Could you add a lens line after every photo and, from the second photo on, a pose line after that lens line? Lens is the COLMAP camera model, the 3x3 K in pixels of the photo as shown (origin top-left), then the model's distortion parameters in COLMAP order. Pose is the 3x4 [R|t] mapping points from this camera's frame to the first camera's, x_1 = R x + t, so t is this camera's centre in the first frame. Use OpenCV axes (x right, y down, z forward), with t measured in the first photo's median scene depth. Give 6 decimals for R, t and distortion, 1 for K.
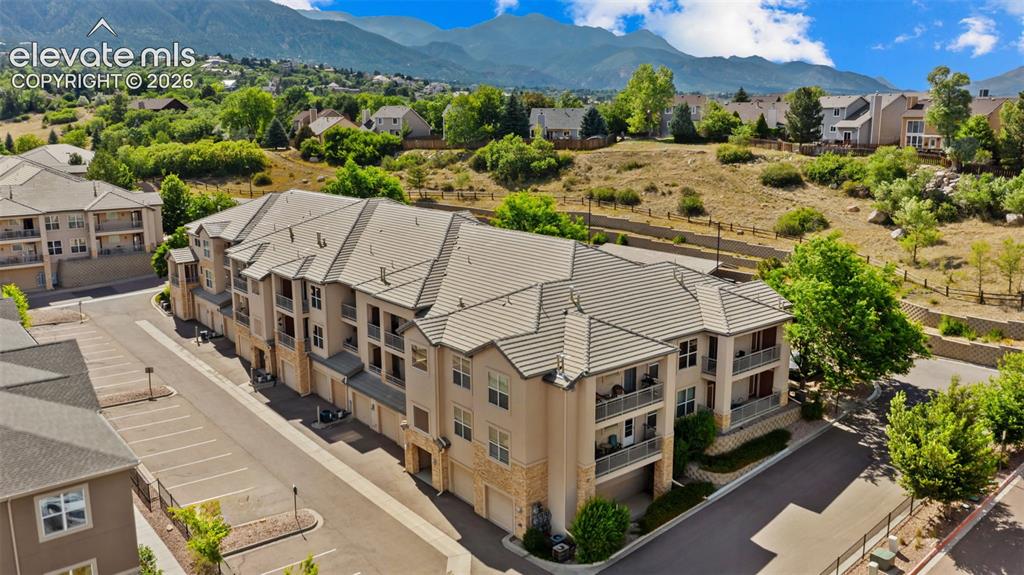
lens RADIAL K [[805.9, 0, 512.1], [0, 805.9, 287.2], [0, 0, 1]] dist [-0.007554, 0.000736]
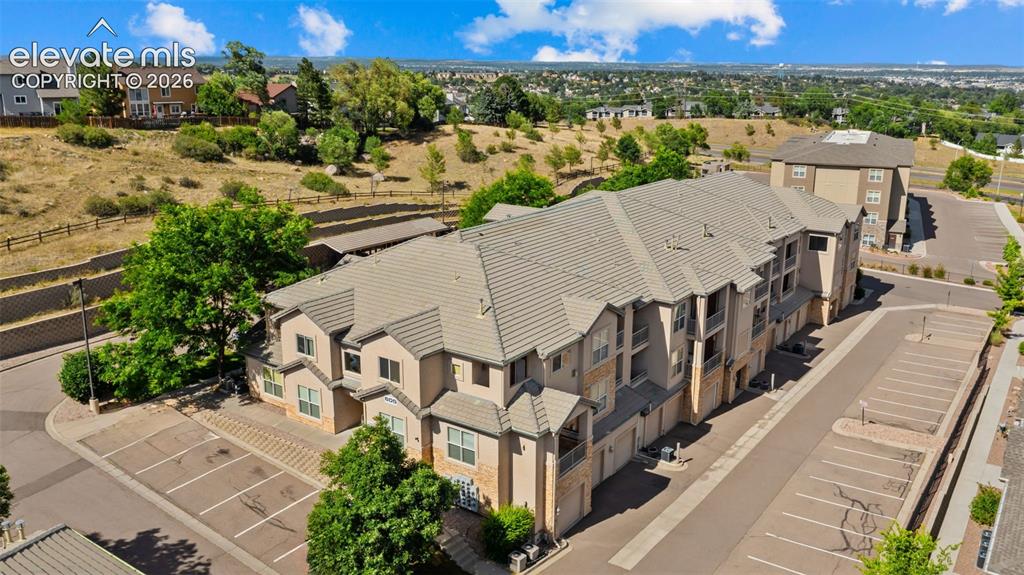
lens RADIAL K [[805.9, 0, 513.1], [0, 805.9, 285.5], [0, 0, 1]] dist [-0.007554, 0.000736]
pose [[-0.261116, -0.226424, 0.938376, -1.132896], [0.212585, 0.934747, 0.284703, -0.321639], [-0.941608, 0.273826, -0.195943, 1.521086]]
